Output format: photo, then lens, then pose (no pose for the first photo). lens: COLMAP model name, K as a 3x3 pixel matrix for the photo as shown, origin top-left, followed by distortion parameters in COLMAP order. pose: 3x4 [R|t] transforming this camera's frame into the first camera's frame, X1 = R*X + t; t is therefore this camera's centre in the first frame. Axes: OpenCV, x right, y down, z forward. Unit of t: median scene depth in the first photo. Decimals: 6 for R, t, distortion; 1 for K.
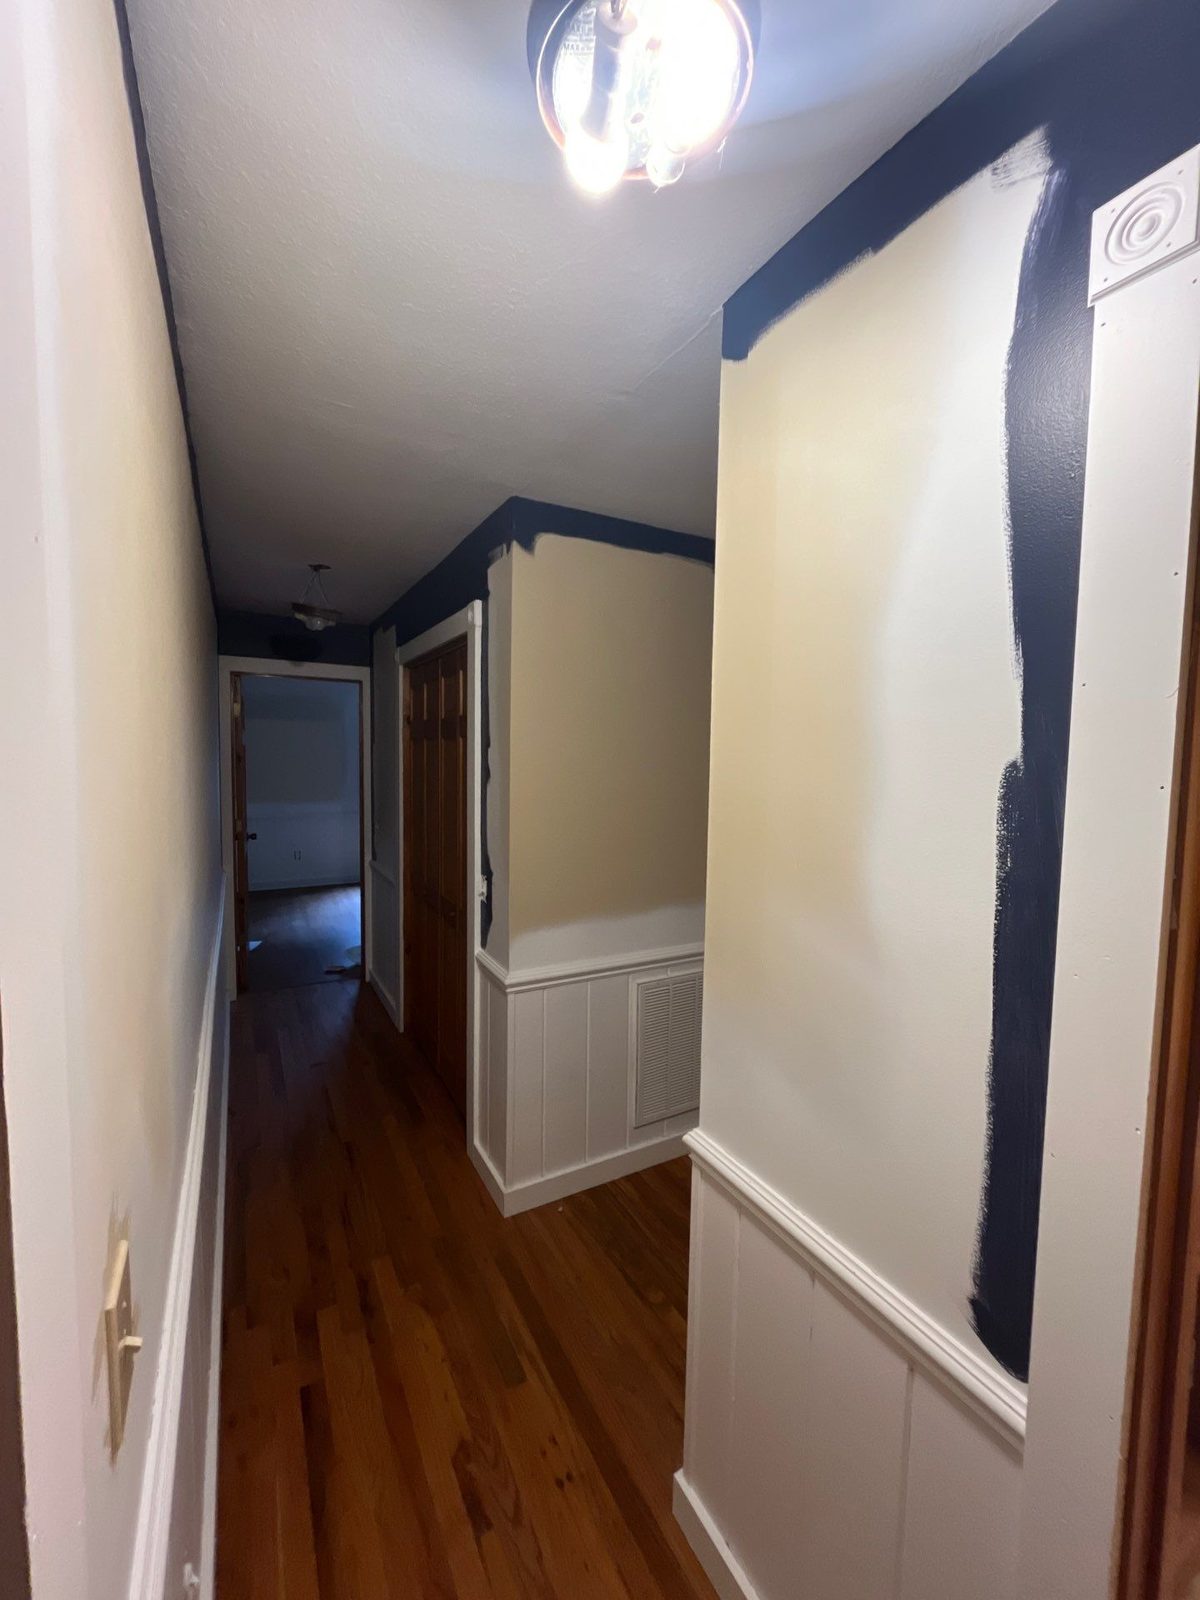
lens RADIAL K [[648.4, 0, 600.0], [0, 648.4, 800.0], [0, 0, 1]] dist [-0.002174, -0.000575]
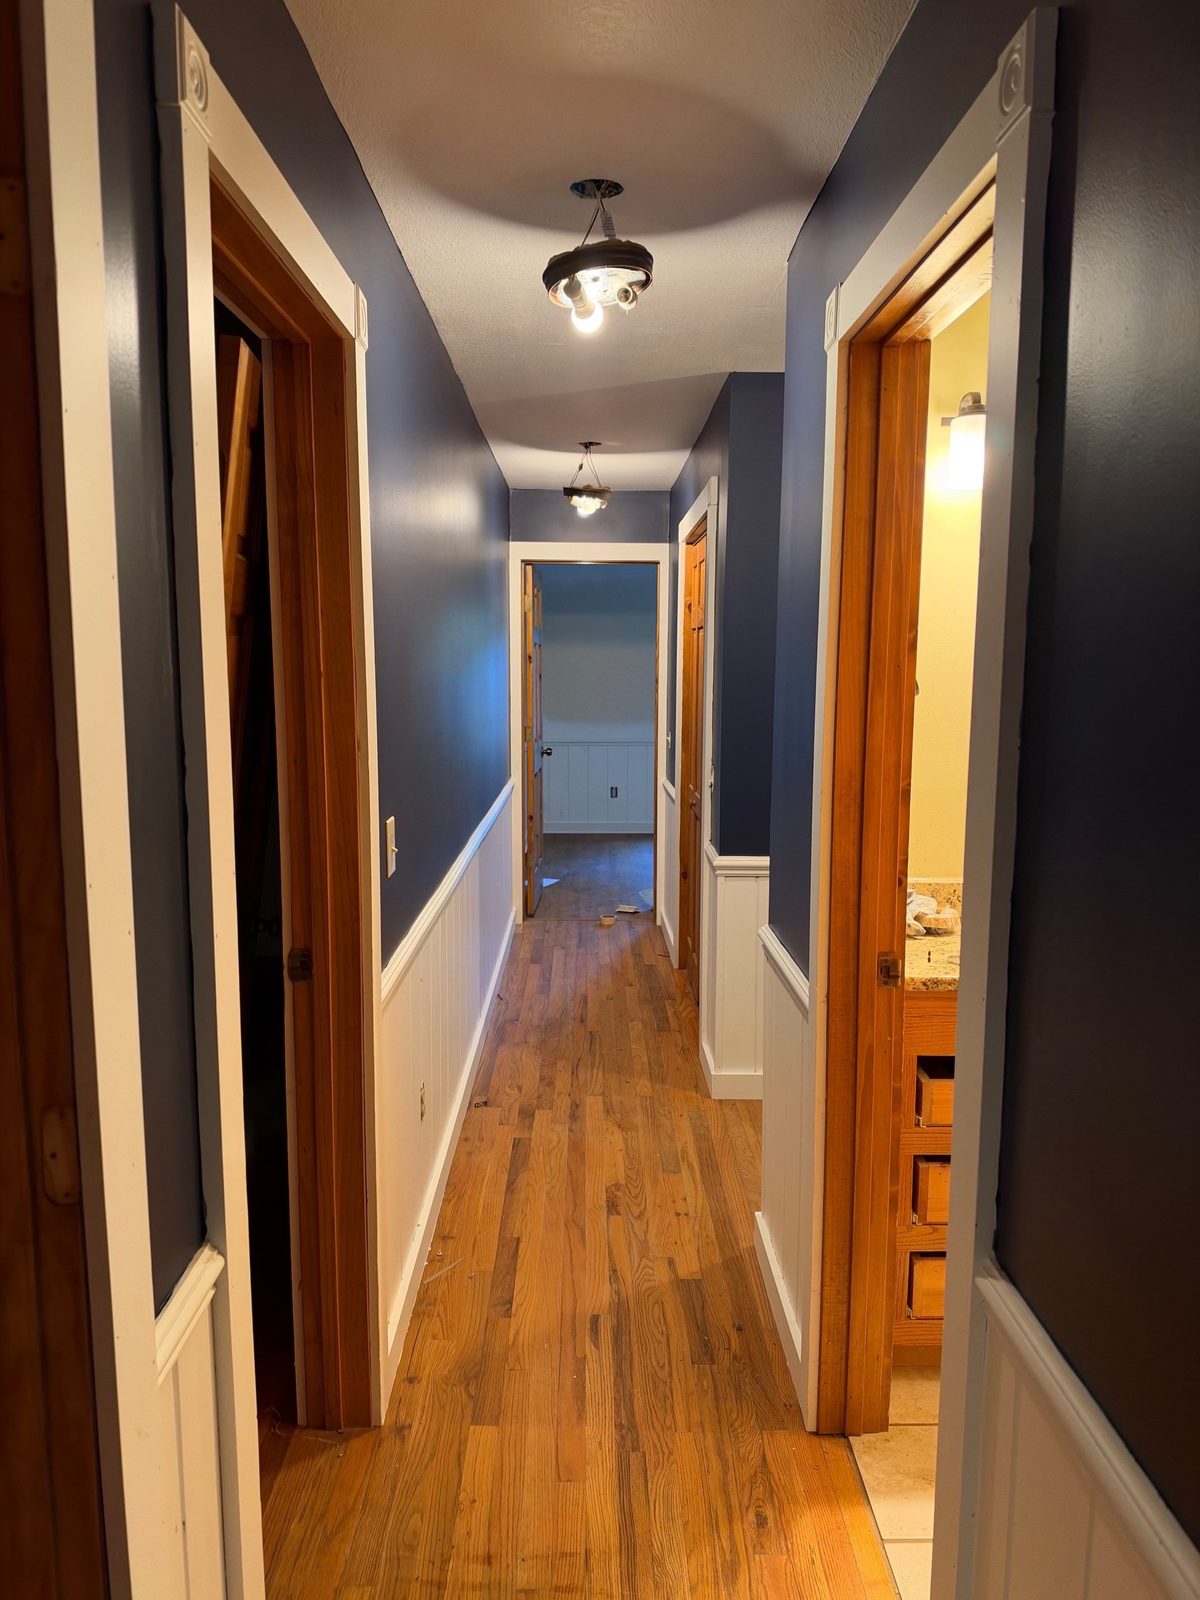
lens RADIAL K [[1165.6, 0, 601.8], [0, 1165.6, 830.5], [0, 0, 1]] dist [0.004342, -0.000772]
pose [[0.876695, 0.054041, -0.478002, 0.629219], [-0.023517, 0.997296, 0.069619, 0.121540], [0.480472, -0.049793, 0.875595, -0.749651]]
